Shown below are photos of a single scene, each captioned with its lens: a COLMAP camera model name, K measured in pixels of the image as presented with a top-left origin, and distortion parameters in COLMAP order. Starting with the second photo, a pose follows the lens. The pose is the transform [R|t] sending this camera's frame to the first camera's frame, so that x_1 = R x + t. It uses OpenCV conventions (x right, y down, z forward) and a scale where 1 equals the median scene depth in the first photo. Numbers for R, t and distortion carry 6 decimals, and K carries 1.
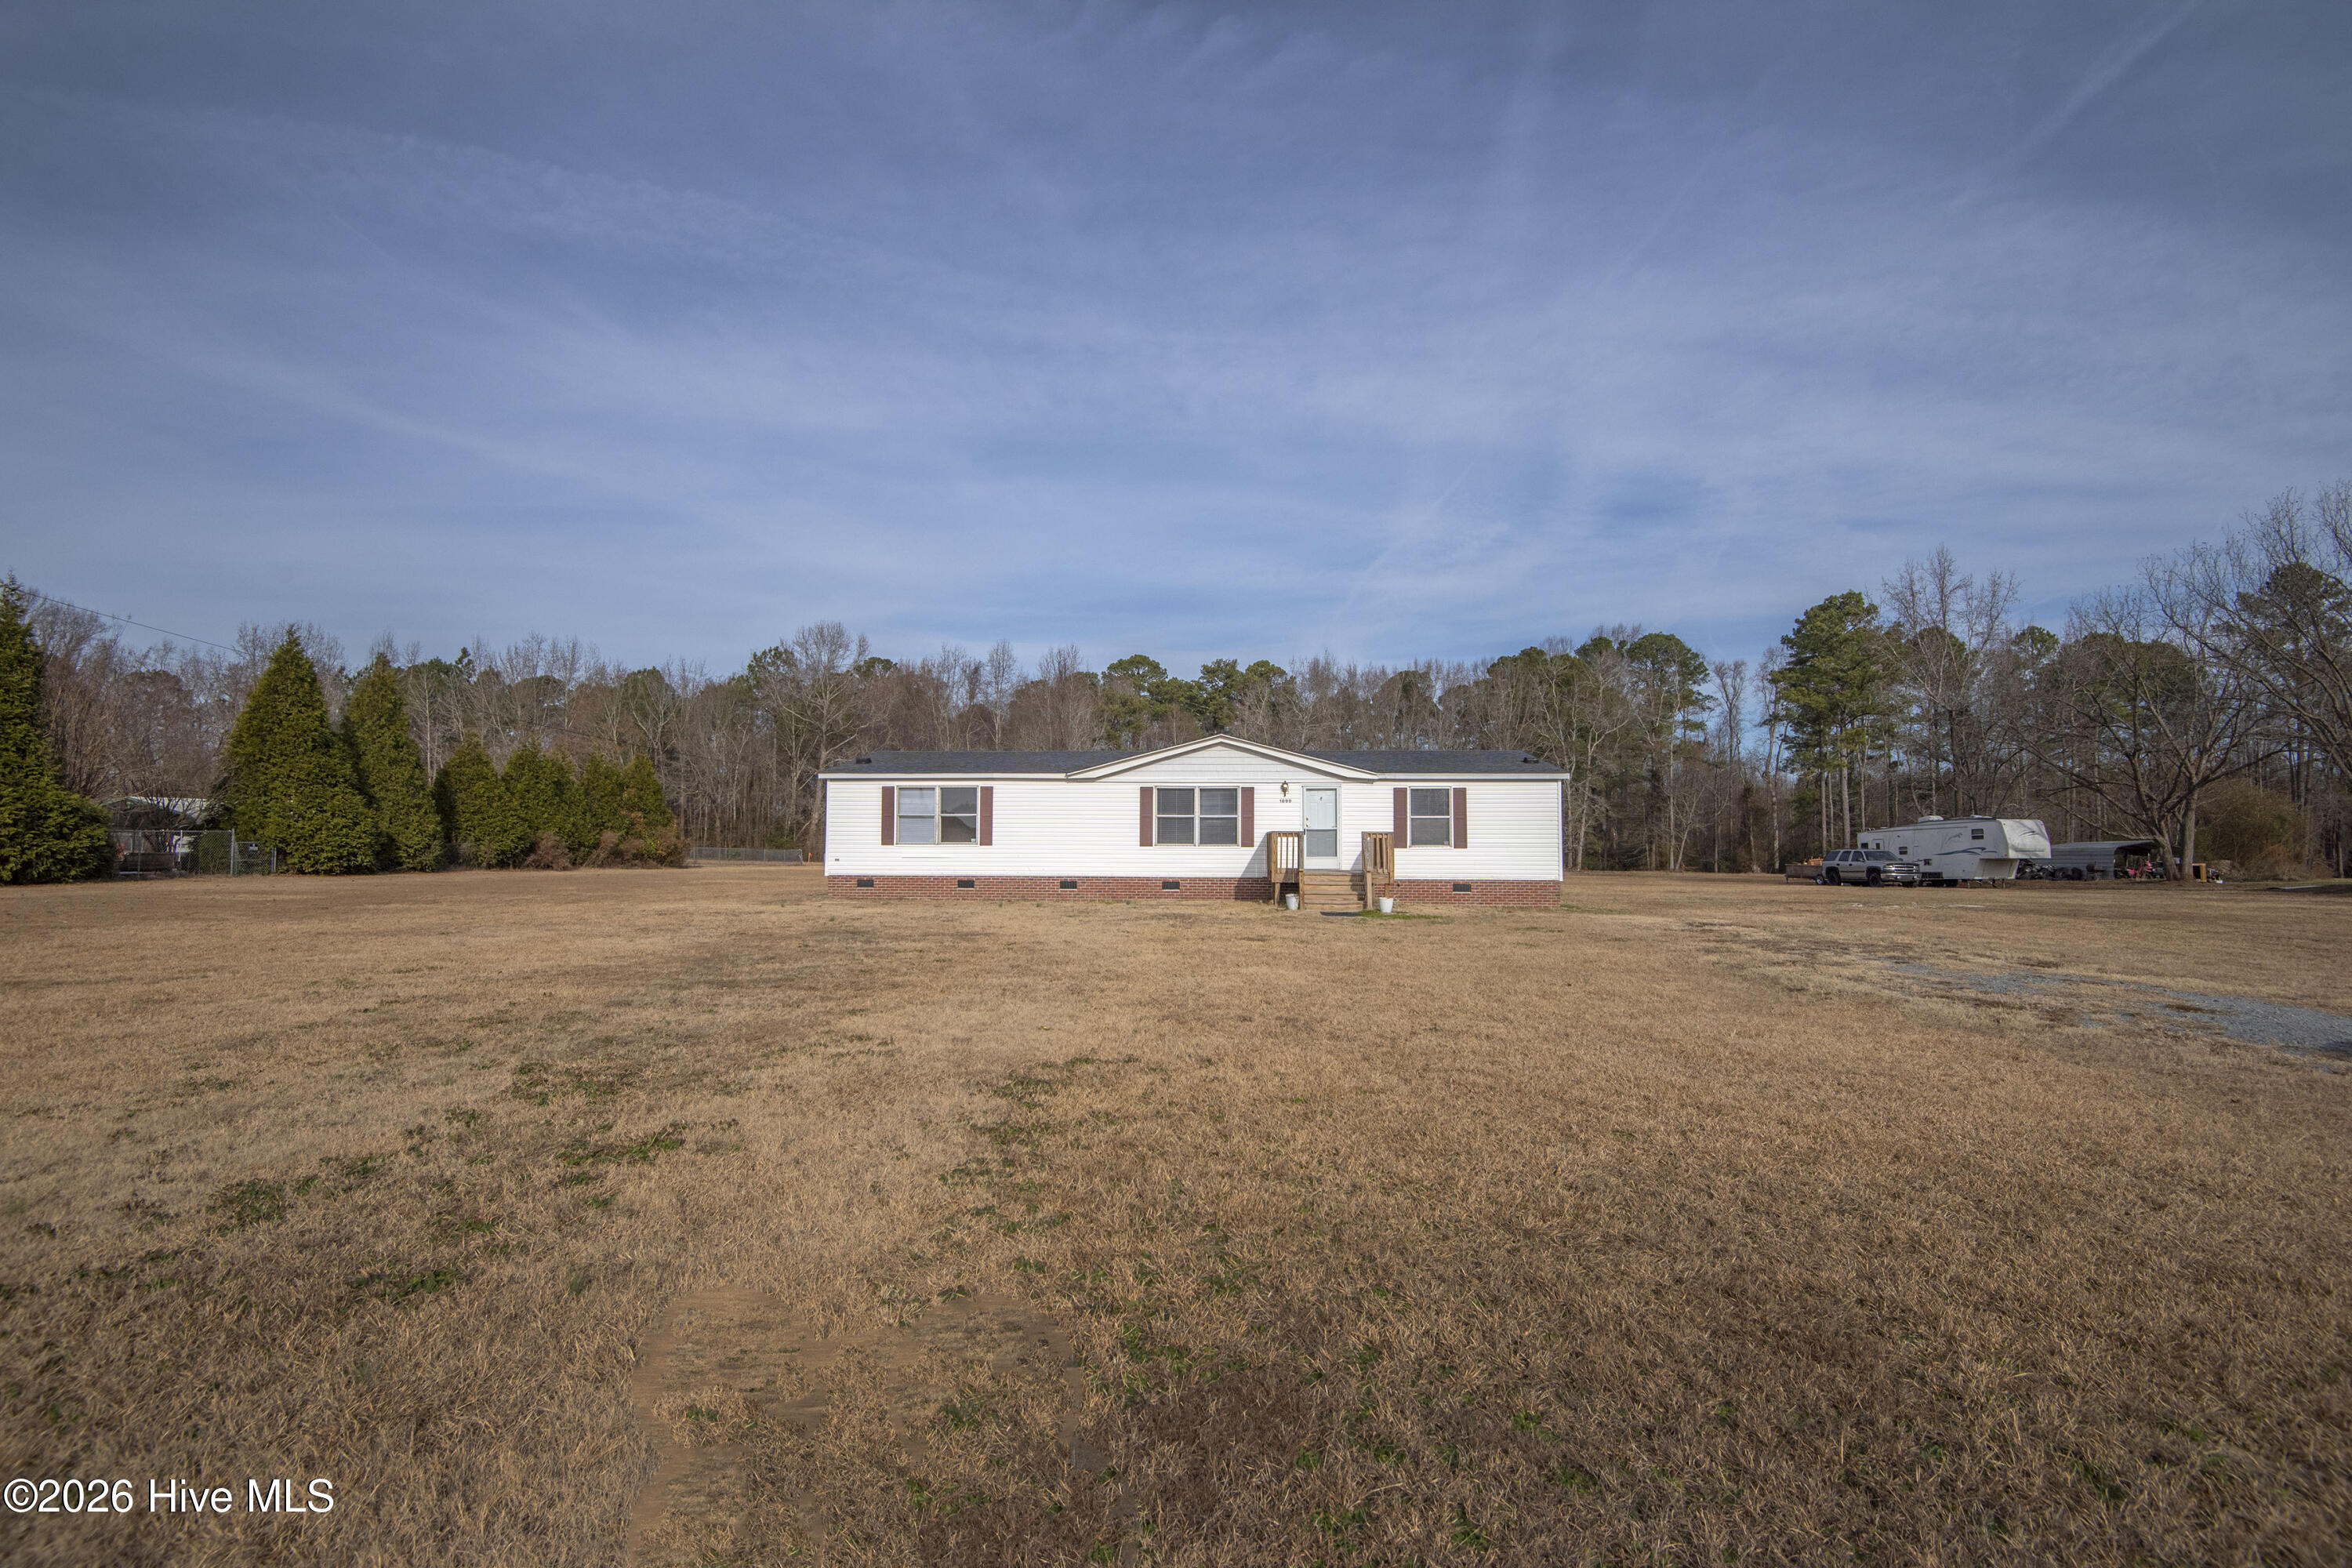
lens RADIAL K [[1162.6, 0, 1176.5], [0, 1162.6, 770.9], [0, 0, 1]] dist [-0.026801, -0.000853]
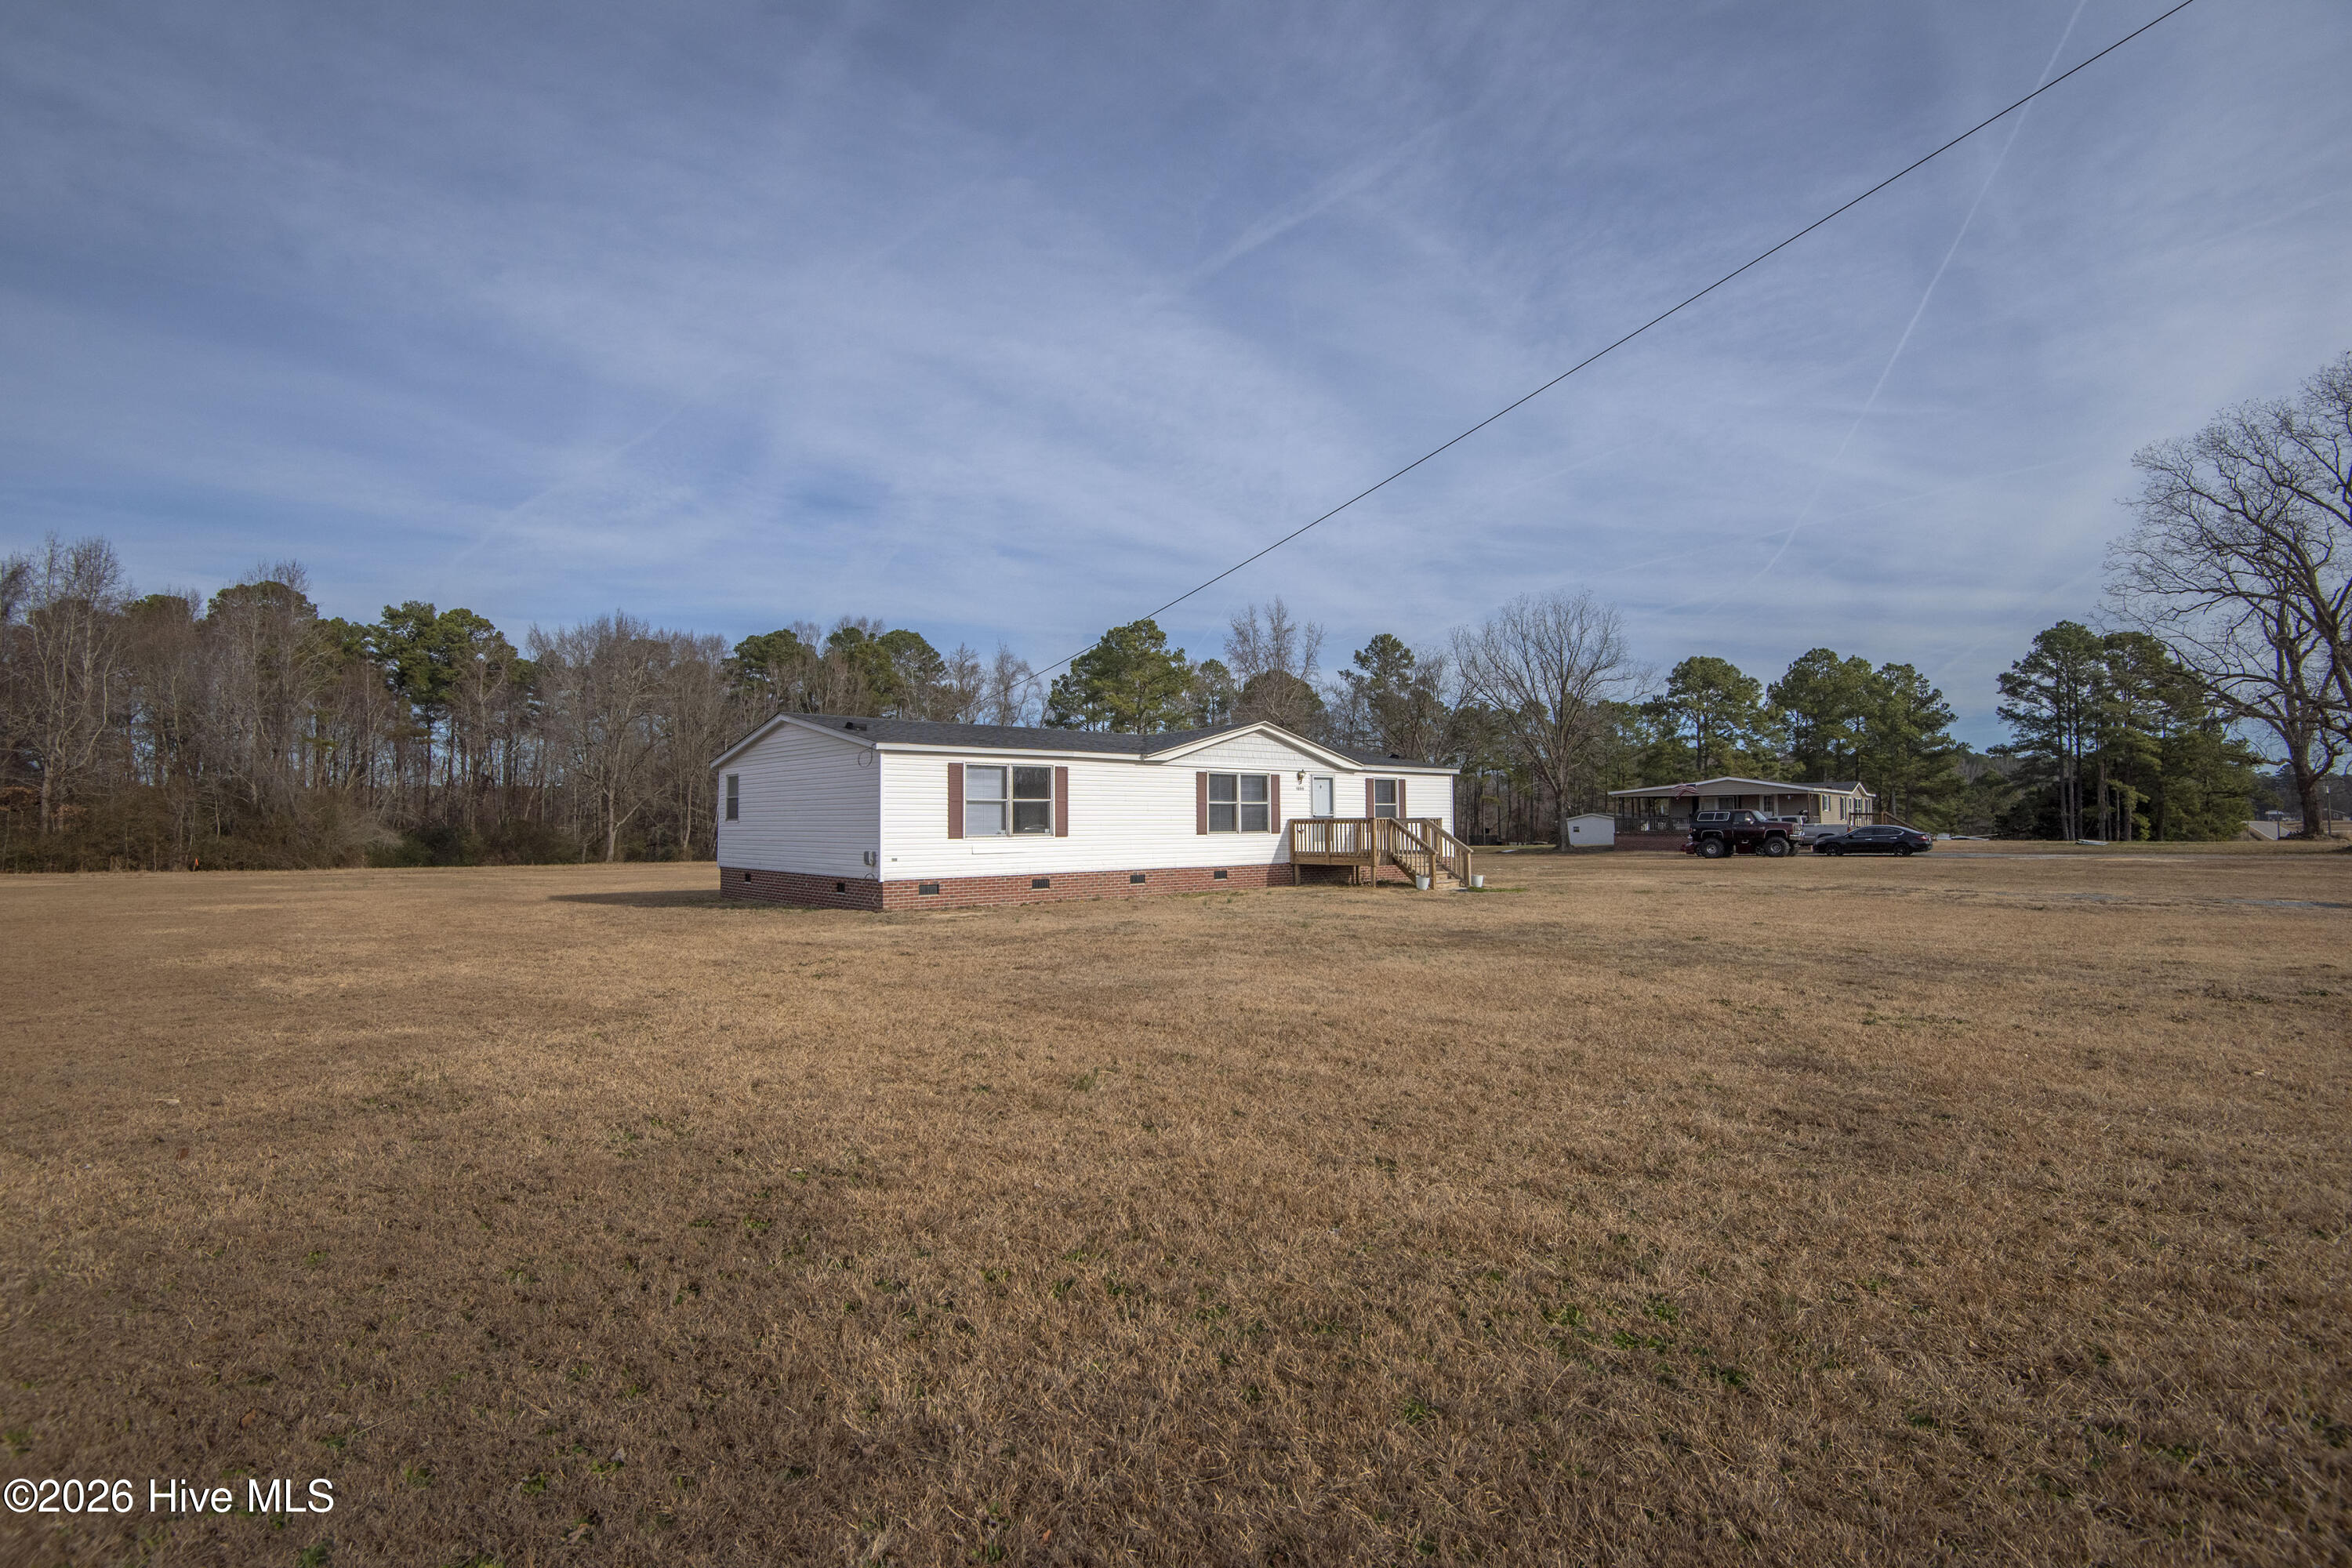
lens RADIAL K [[1123.4, 0, 1173.4], [0, 1123.4, 855.1], [0, 0, 1]] dist [-0.004090, -0.000722]
pose [[0.707720, -0.028948, 0.705900, -0.677010], [-0.033578, 0.996653, 0.074536, 0.013853], [-0.705695, -0.076454, 0.704379, 0.365134]]
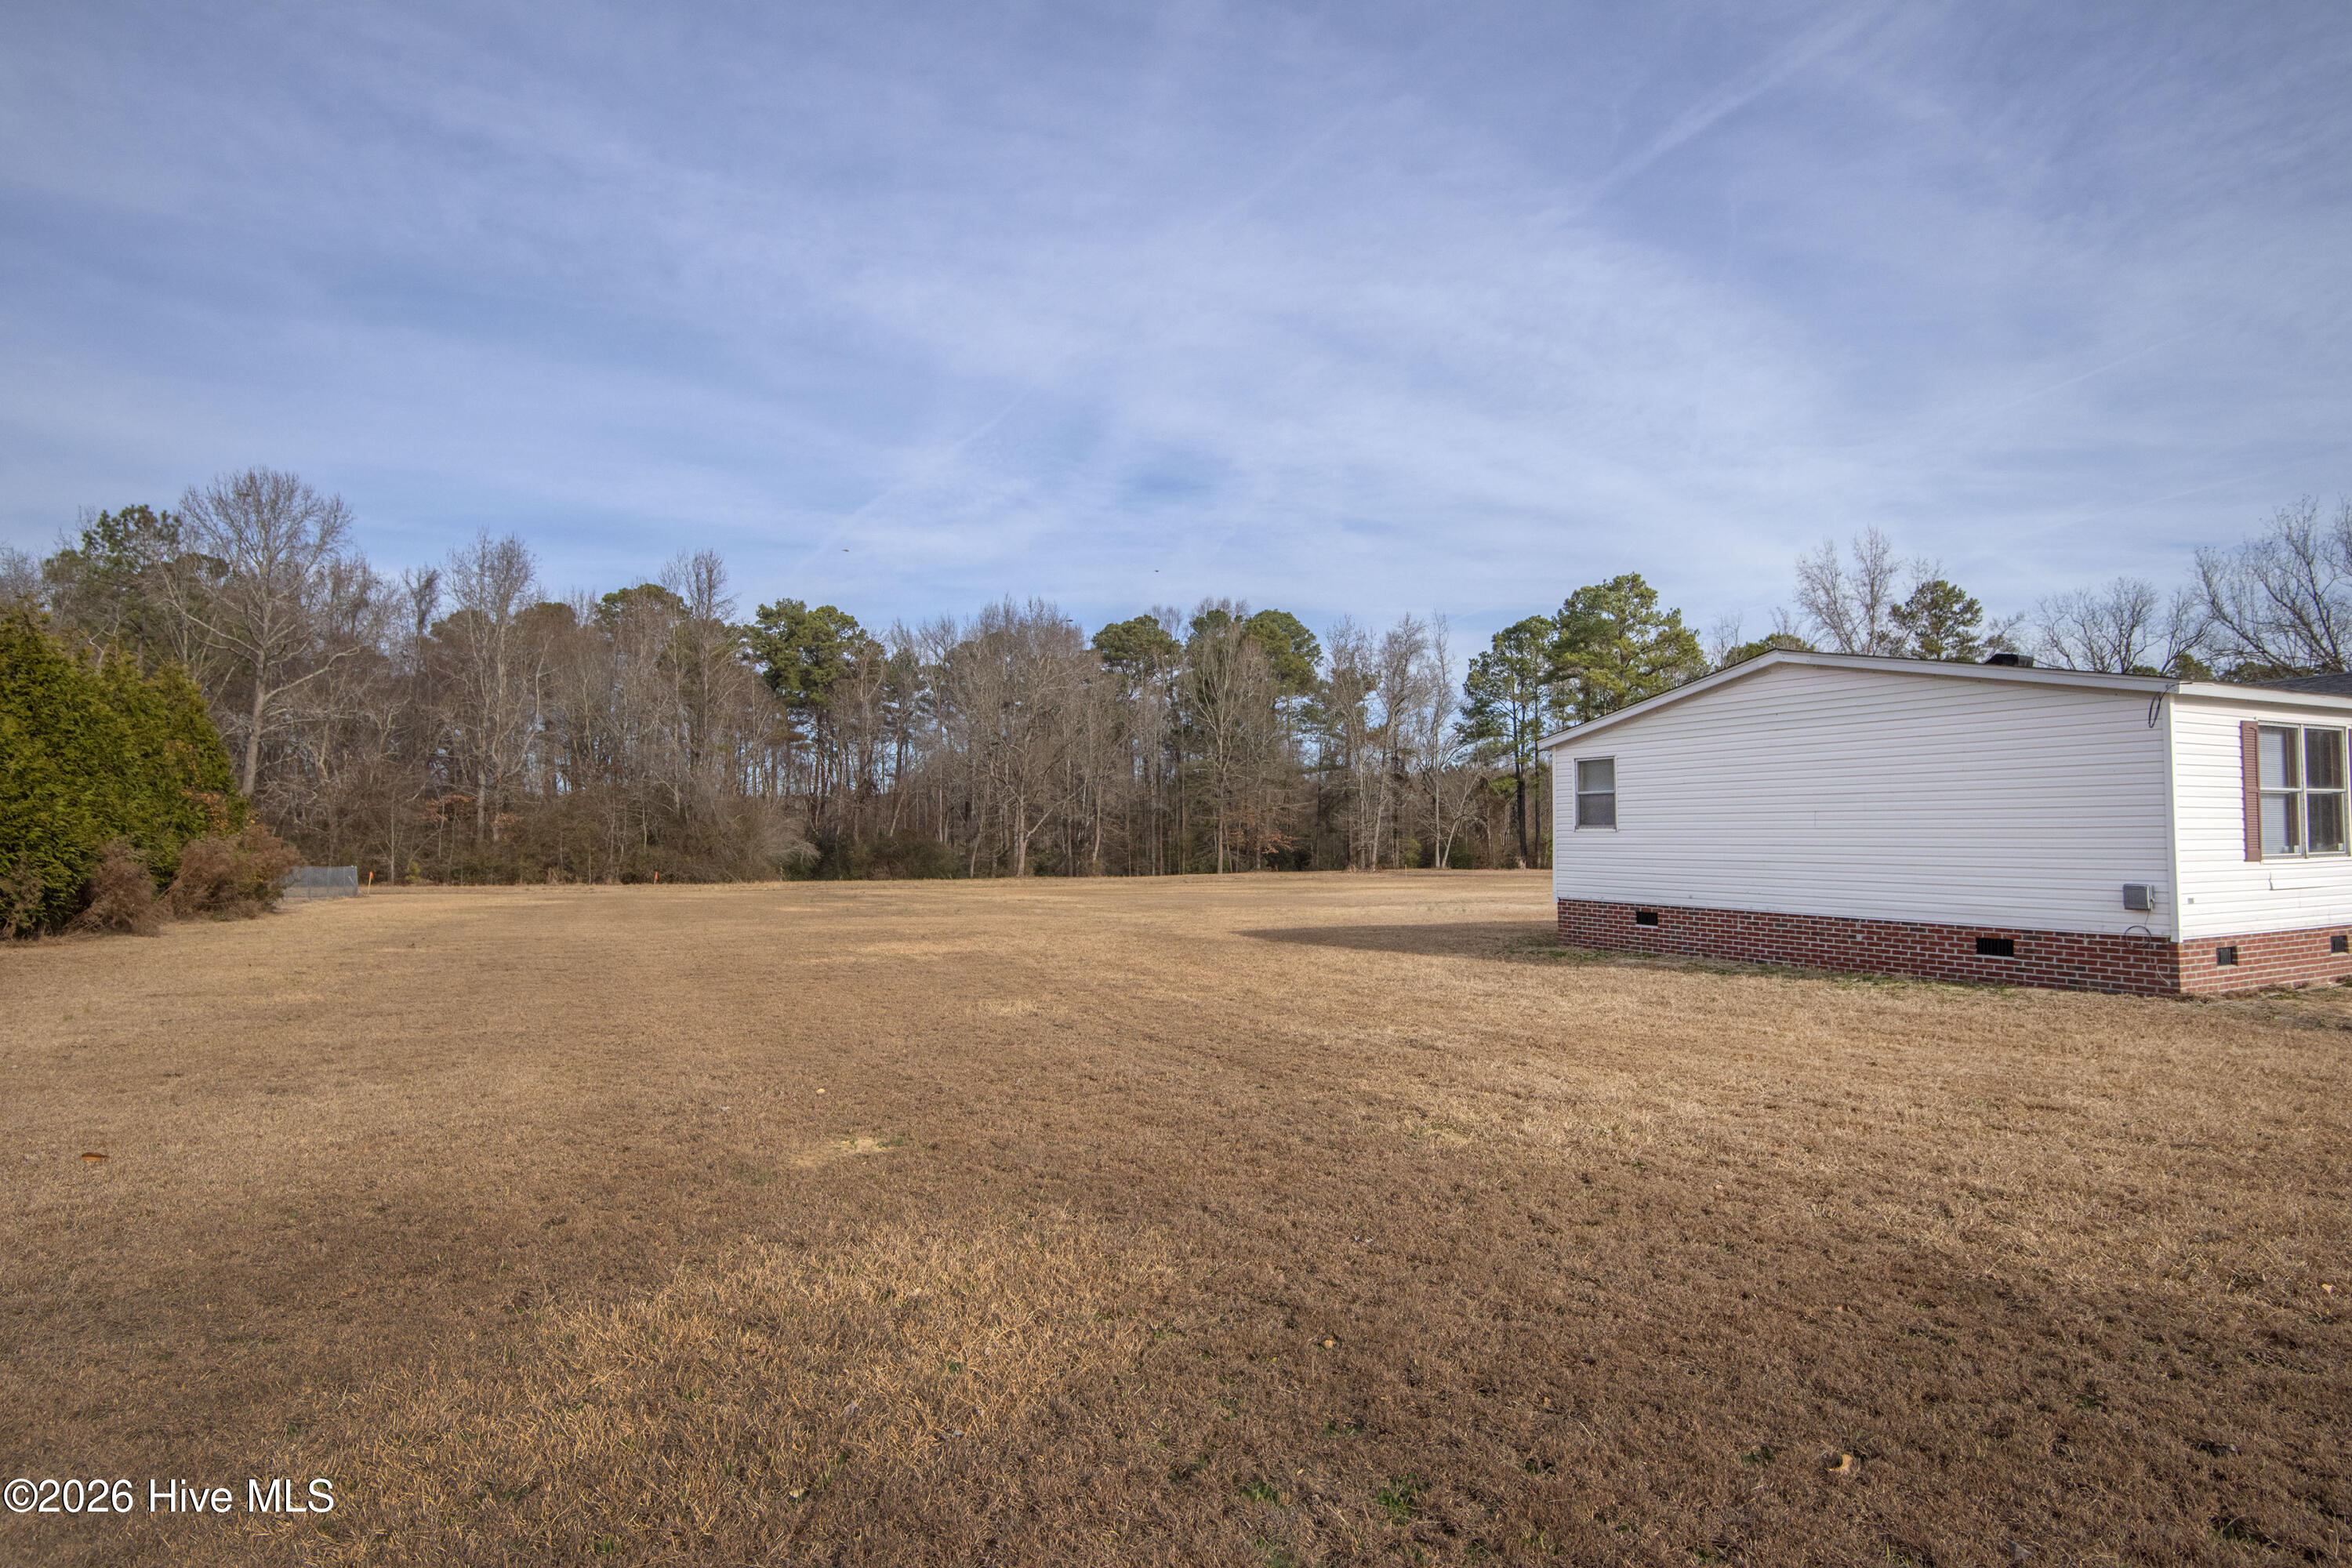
lens RADIAL K [[1235.8, 0, 1176.0], [0, 1235.8, 784.0], [0, 0, 1]] dist [-0.003643, 0.000069]
pose [[0.855219, 0.010046, 0.518169, -0.777530], [-0.020114, 0.999702, 0.013815, 0.041646], [-0.517876, -0.022237, 0.855166, 0.833206]]
